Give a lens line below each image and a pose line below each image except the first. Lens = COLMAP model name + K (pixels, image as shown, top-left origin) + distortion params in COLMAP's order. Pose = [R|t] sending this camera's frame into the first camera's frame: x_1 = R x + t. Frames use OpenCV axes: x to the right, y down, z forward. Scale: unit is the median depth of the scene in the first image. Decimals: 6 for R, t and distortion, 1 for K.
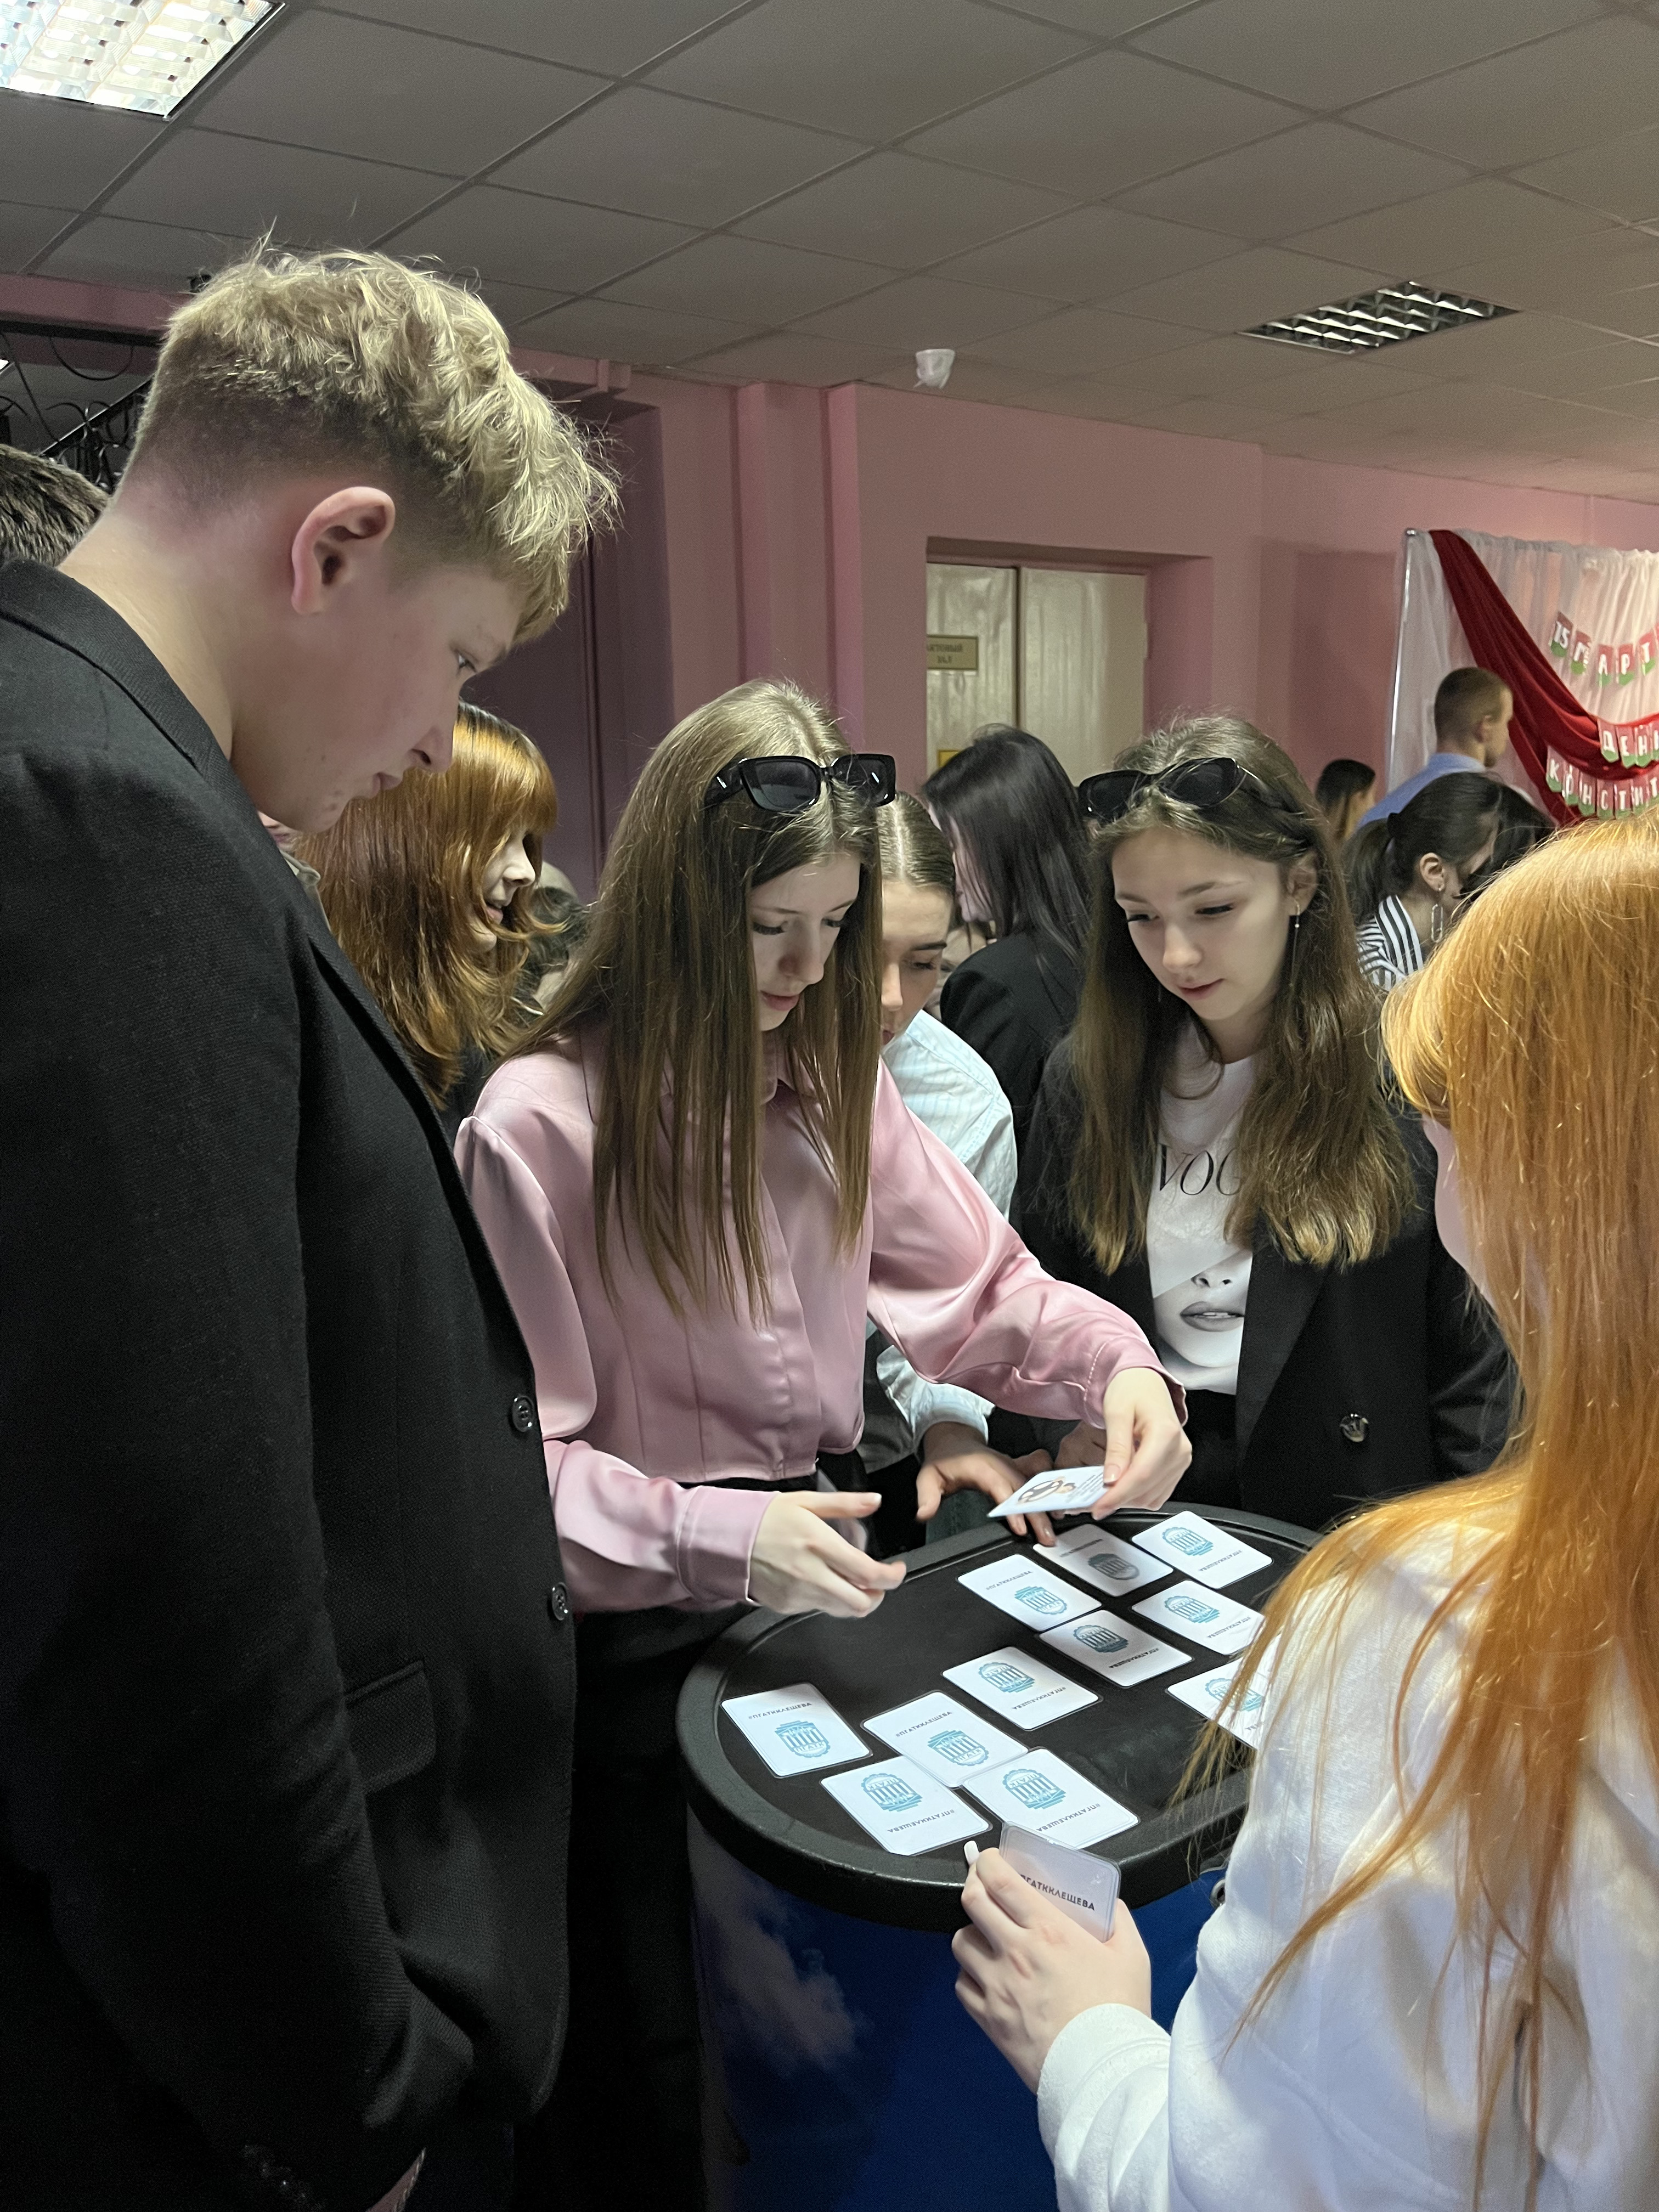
lens RADIAL K [[1675.8, 0, 810.5], [0, 1675.8, 1108.0], [0, 0, 1]] dist [0.048298, -0.068755]
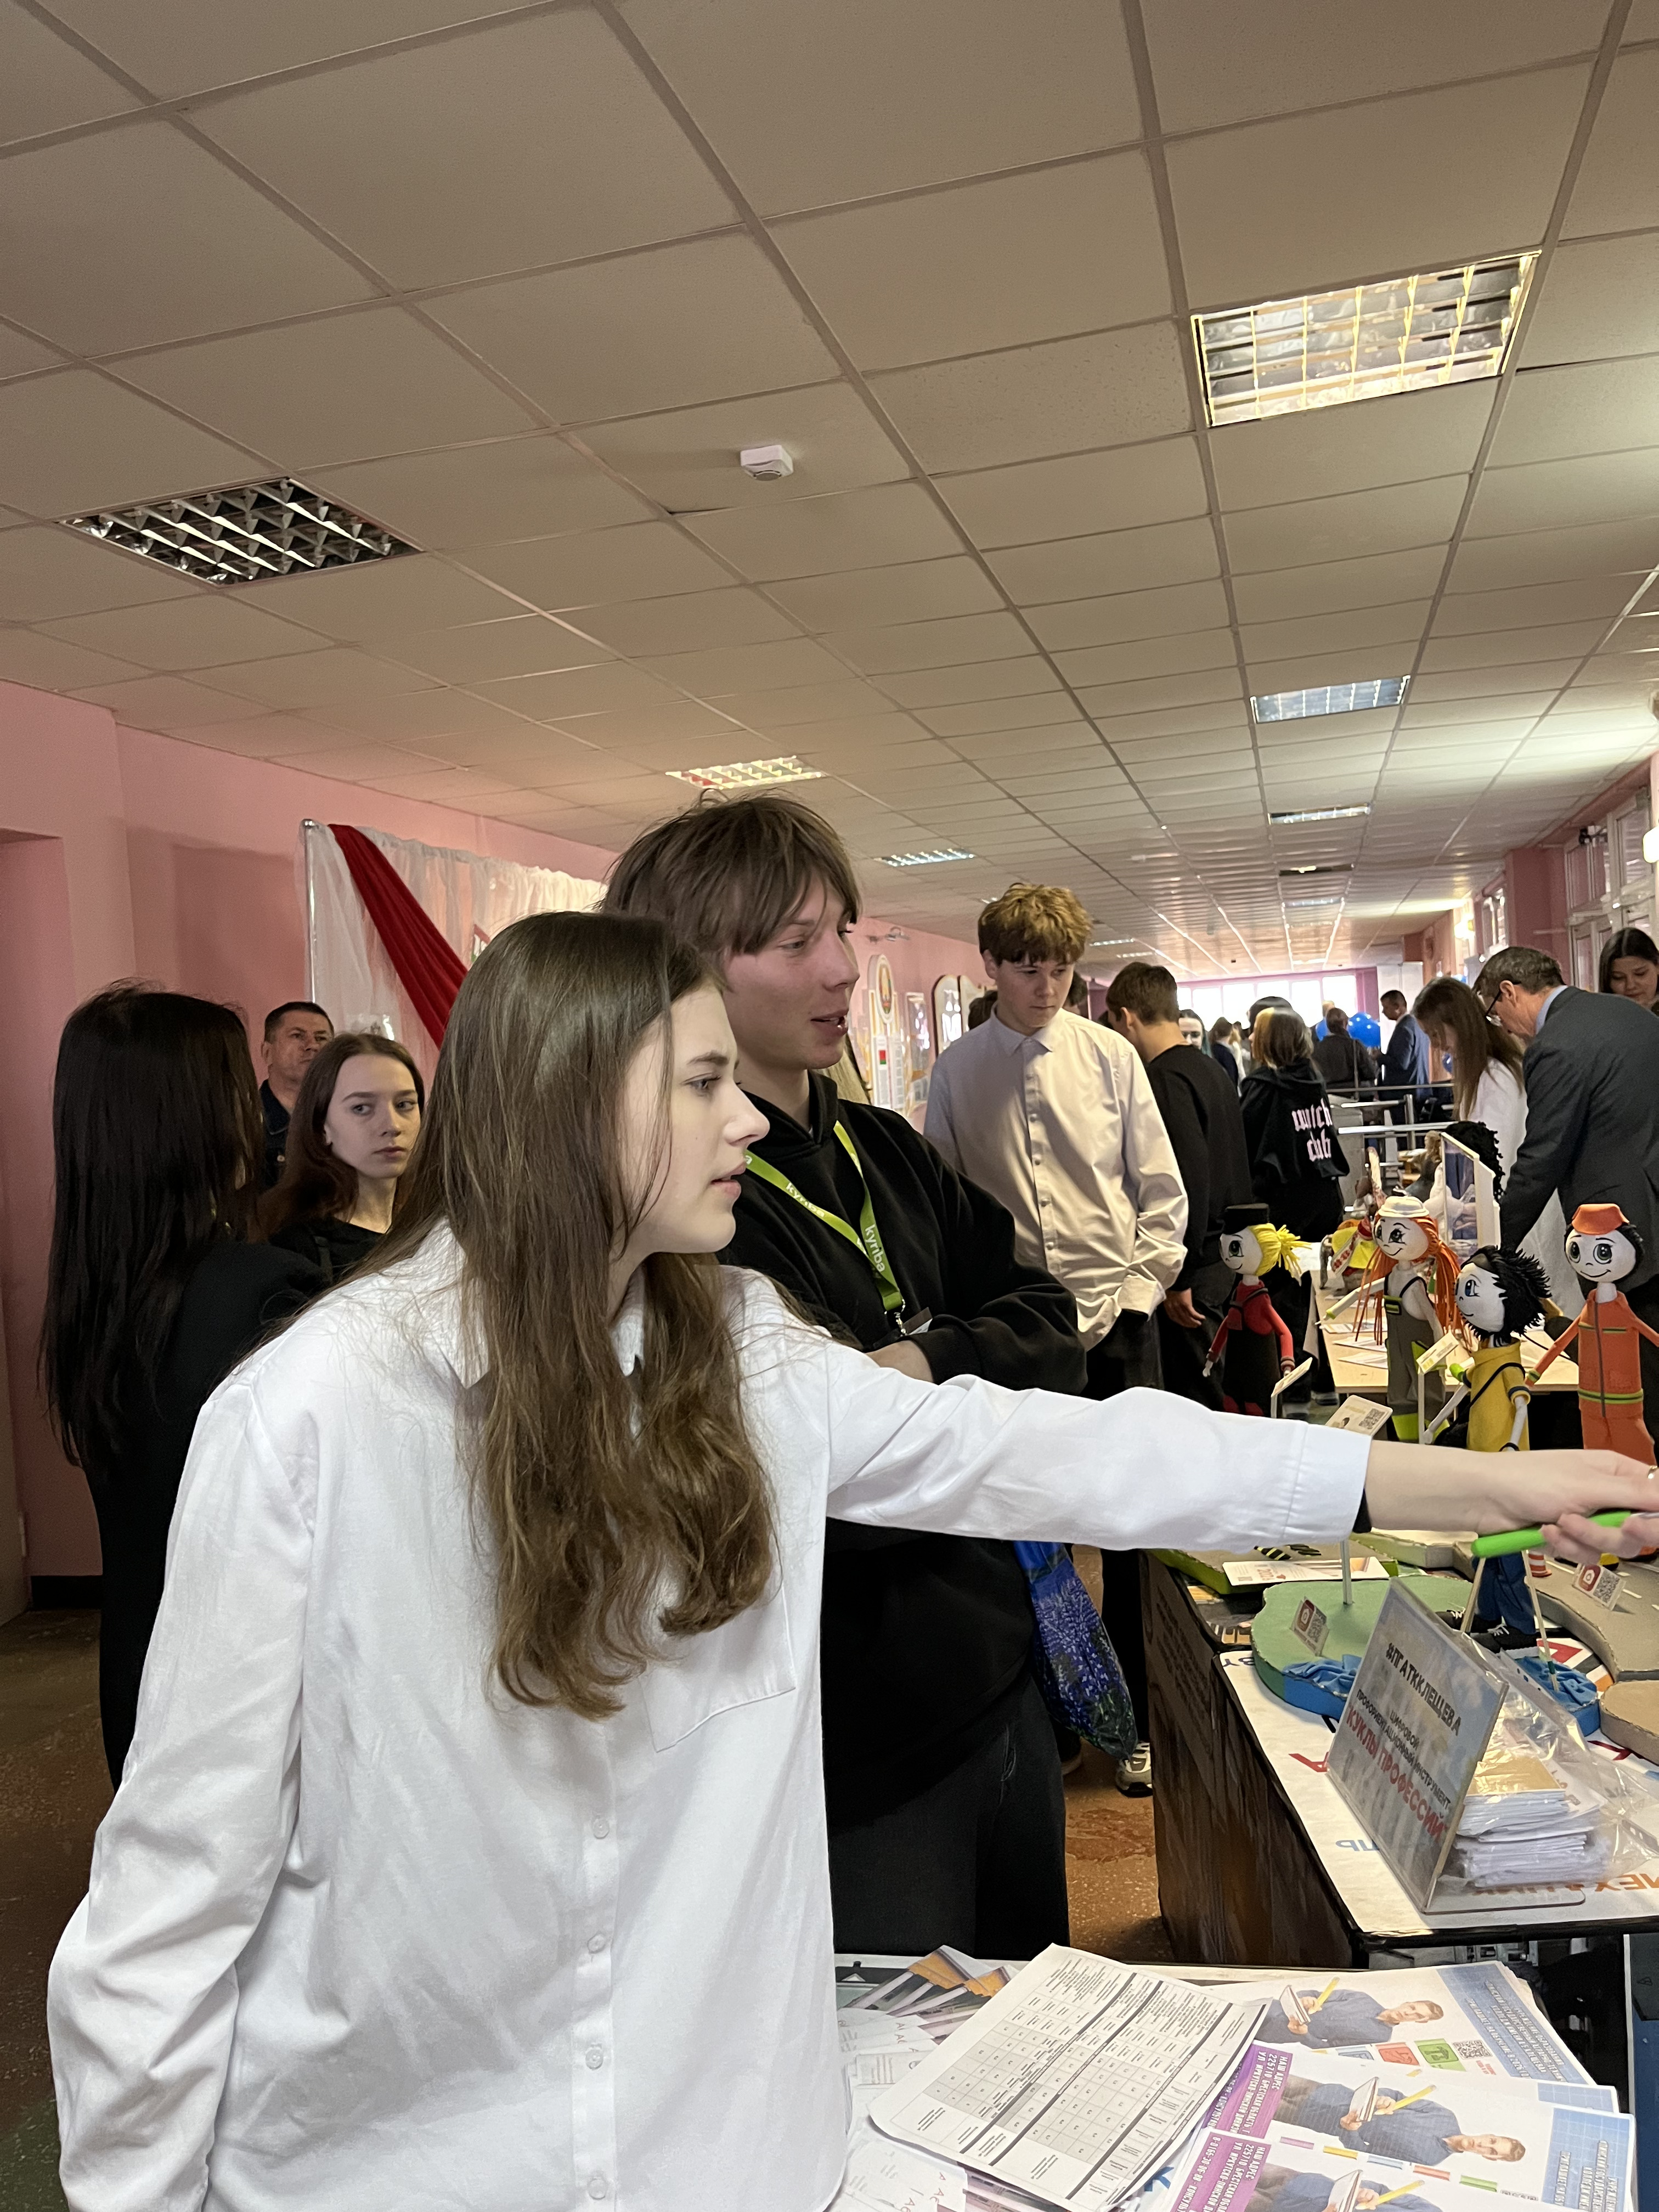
lens RADIAL K [[1675.8, 0, 835.0], [0, 1675.8, 1110.5], [0, 0, 1]] dist [0.048298, -0.068755]
pose [[0.798430, -0.044305, 0.600455, 0.050393], [0.162703, 0.976062, -0.144329, -0.034085], [-0.579687, 0.212933, 0.786526, 0.207146]]
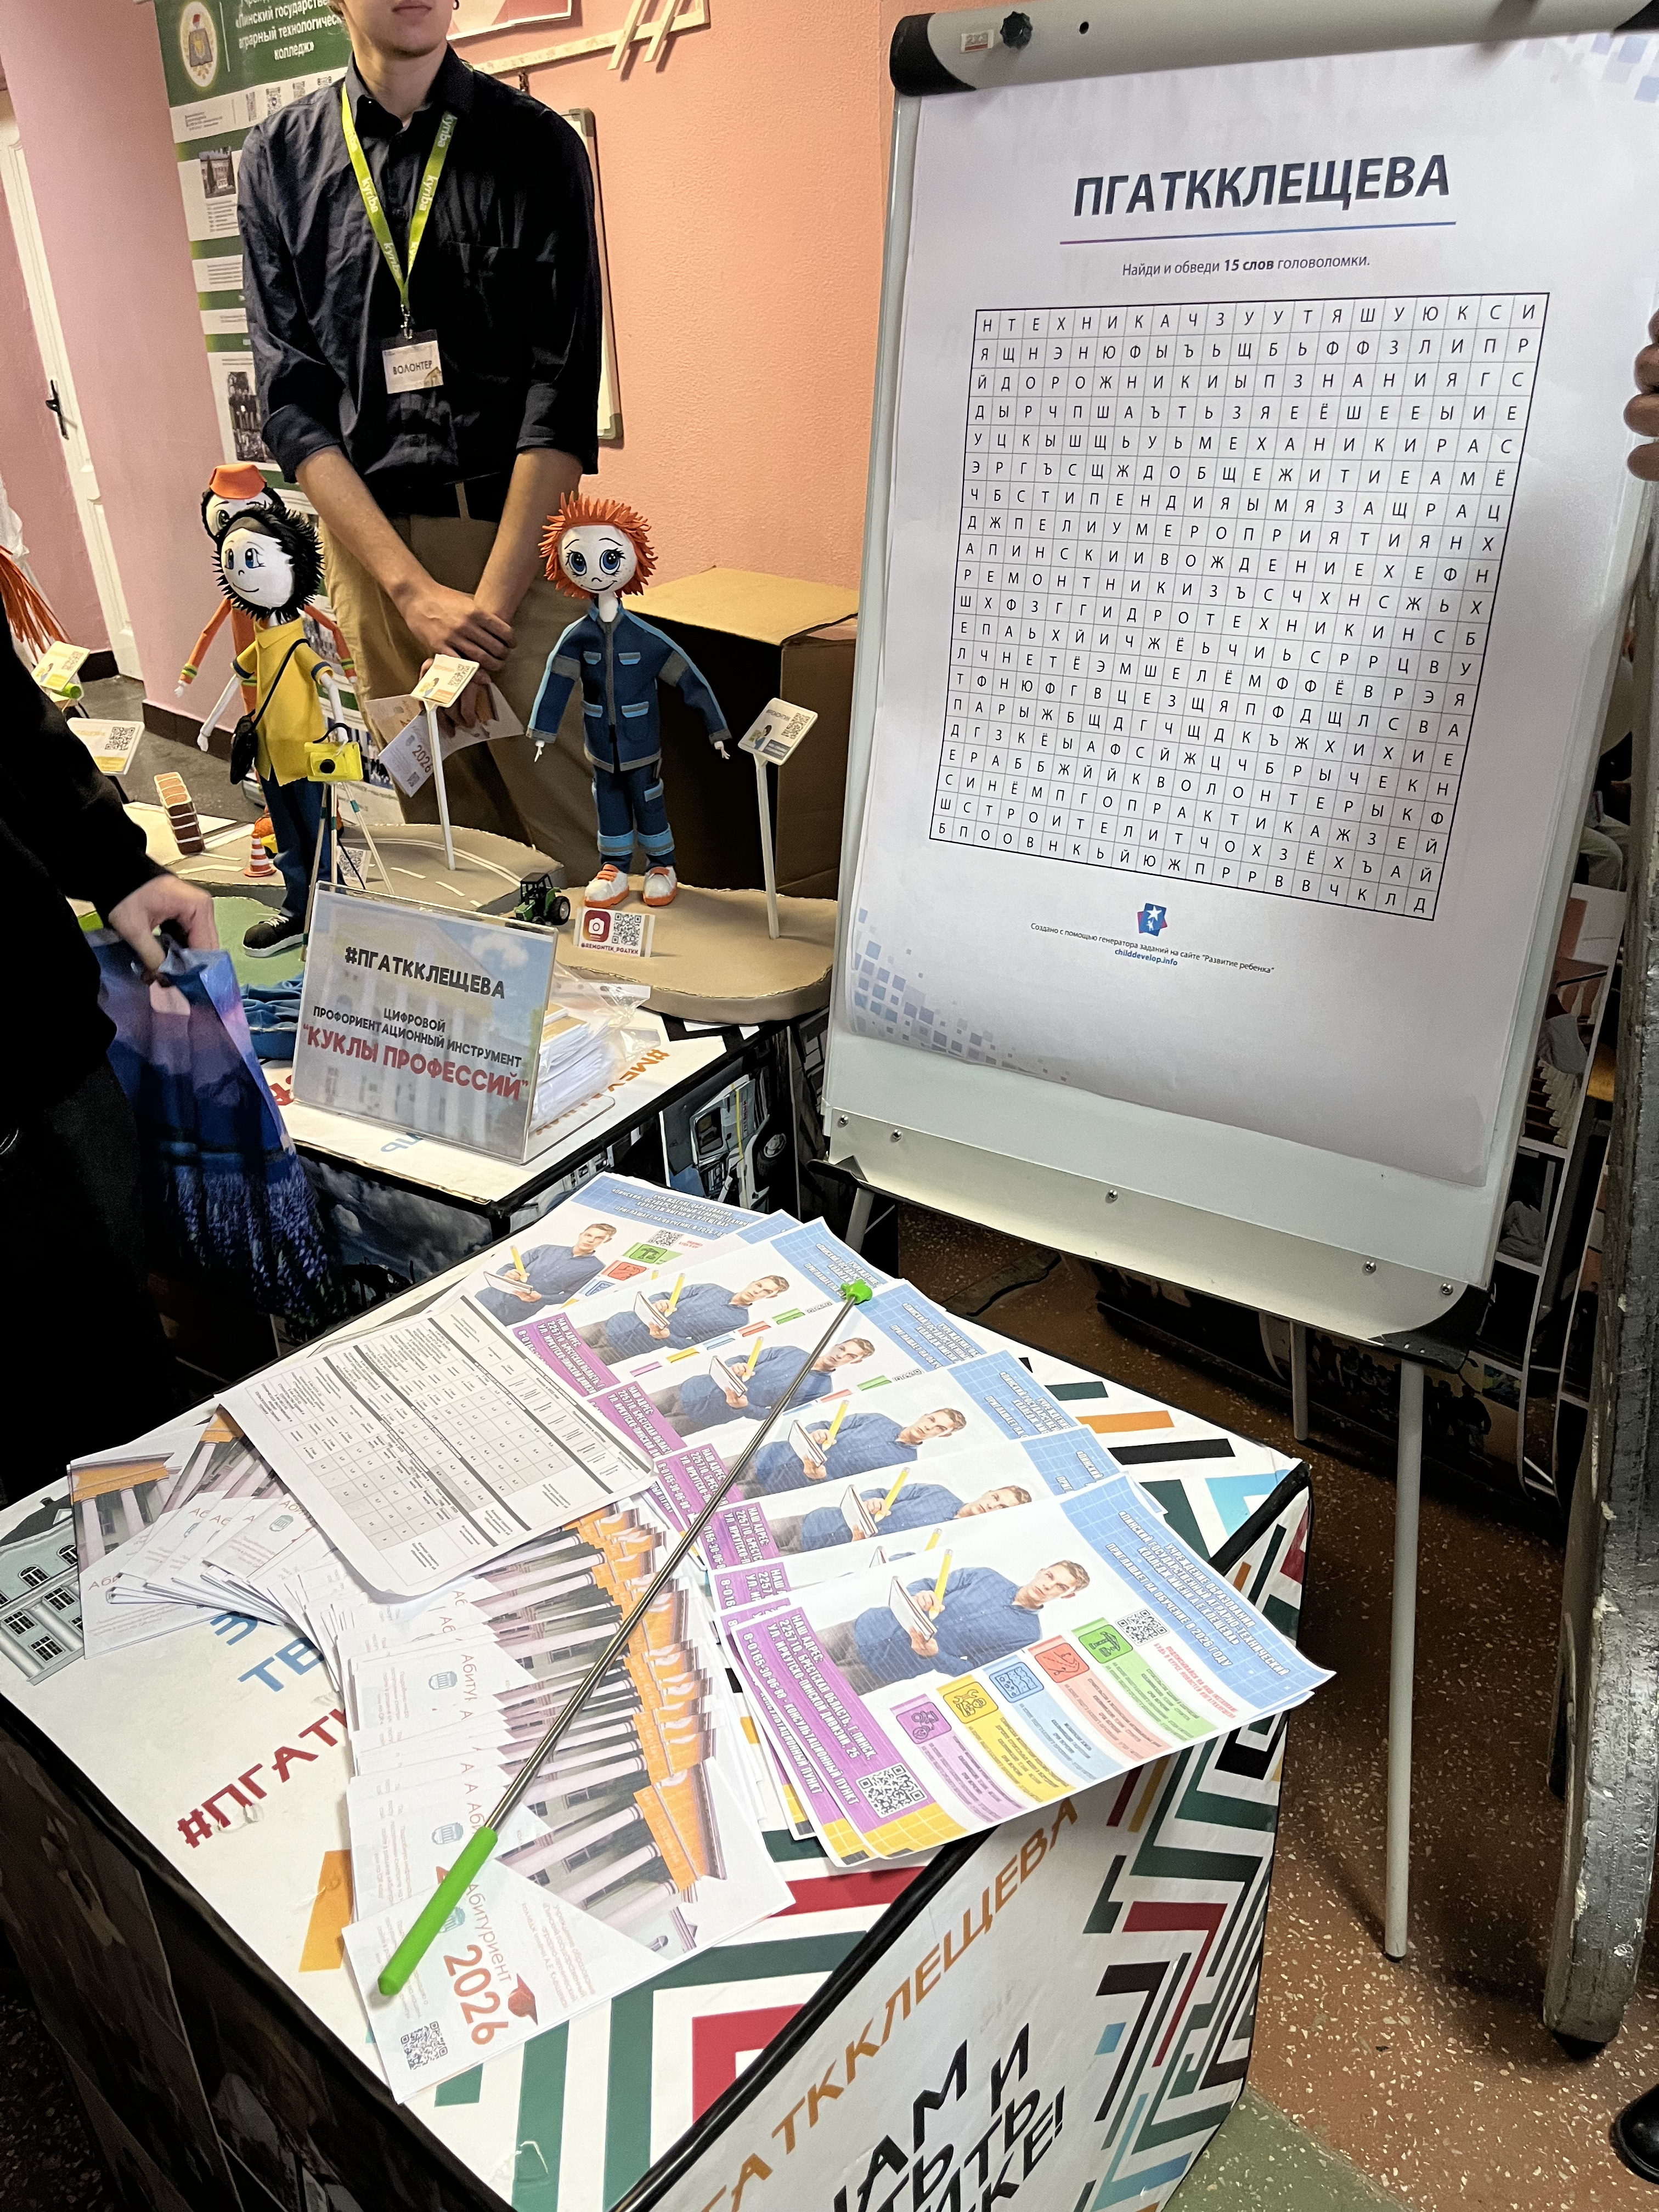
lens RADIAL K [[1675.8, 0, 818.0], [0, 1675.8, 1117.3], [0, 0, 1]] dist [0.048298, -0.068755]
pose [[-0.114979, -0.429287, 0.895819, 0.033554], [0.246334, 0.861311, 0.444367, -0.048420], [-0.962341, 0.271764, 0.006715, 0.321419]]
